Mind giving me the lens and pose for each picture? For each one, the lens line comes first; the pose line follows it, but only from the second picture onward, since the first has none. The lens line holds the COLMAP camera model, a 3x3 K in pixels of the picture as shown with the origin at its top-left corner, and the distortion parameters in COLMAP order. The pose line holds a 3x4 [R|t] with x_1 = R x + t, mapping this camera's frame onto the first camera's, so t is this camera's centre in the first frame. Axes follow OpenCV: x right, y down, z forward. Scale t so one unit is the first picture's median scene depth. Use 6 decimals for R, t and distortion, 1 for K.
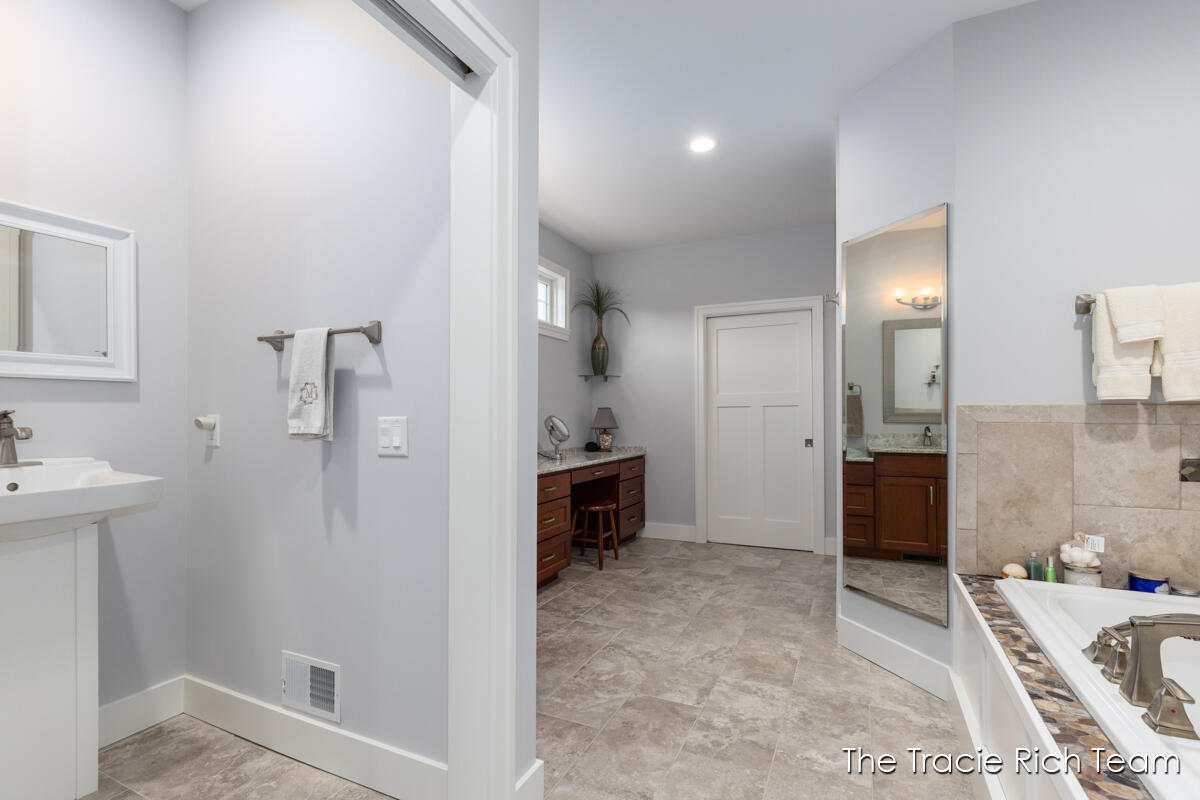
lens RADIAL K [[539.0, 0, 620.9], [0, 539.0, 410.2], [0, 0, 1]] dist [-0.001367, 0.000206]
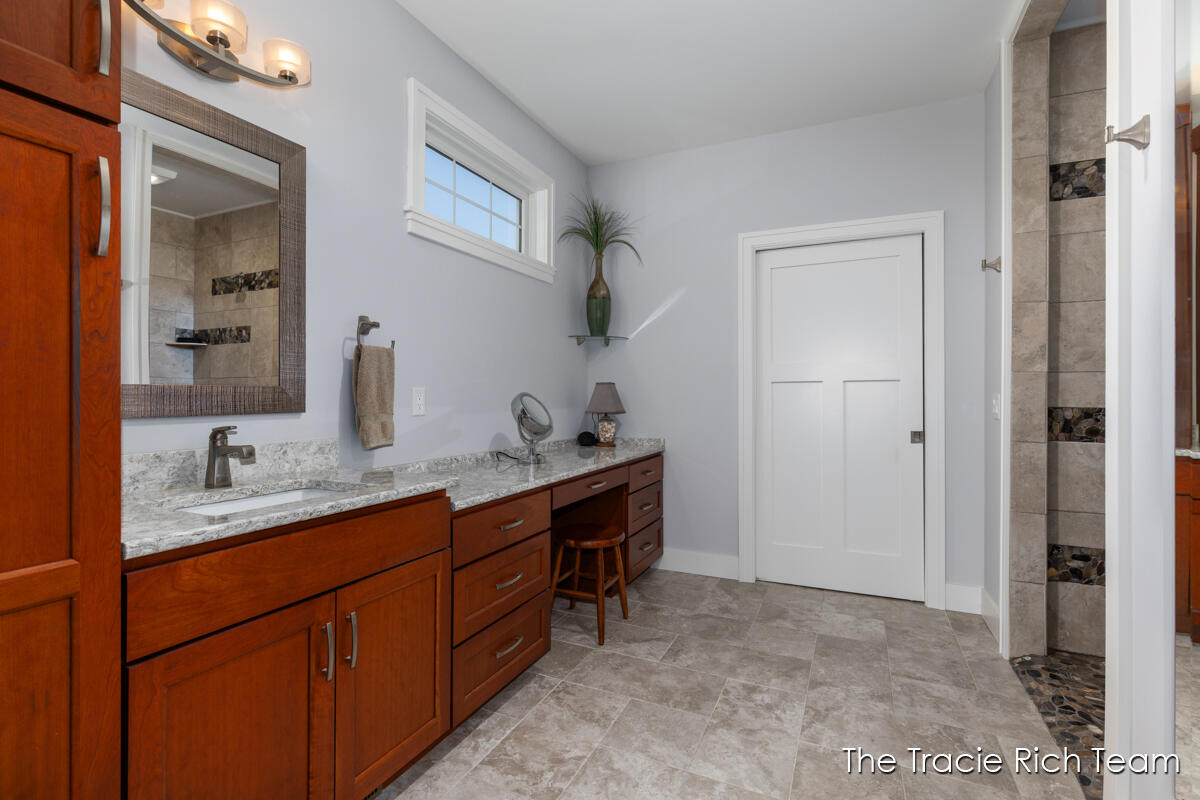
lens RADIAL K [[539.0, 0, 605.1], [0, 539.0, 400.3], [0, 0, 1]] dist [-0.001367, 0.000206]
pose [[0.999788, 0.003628, -0.020291, -0.020774], [-0.003232, 0.999805, 0.019497, 0.005228], [0.020357, -0.019428, 0.999604, 0.382752]]
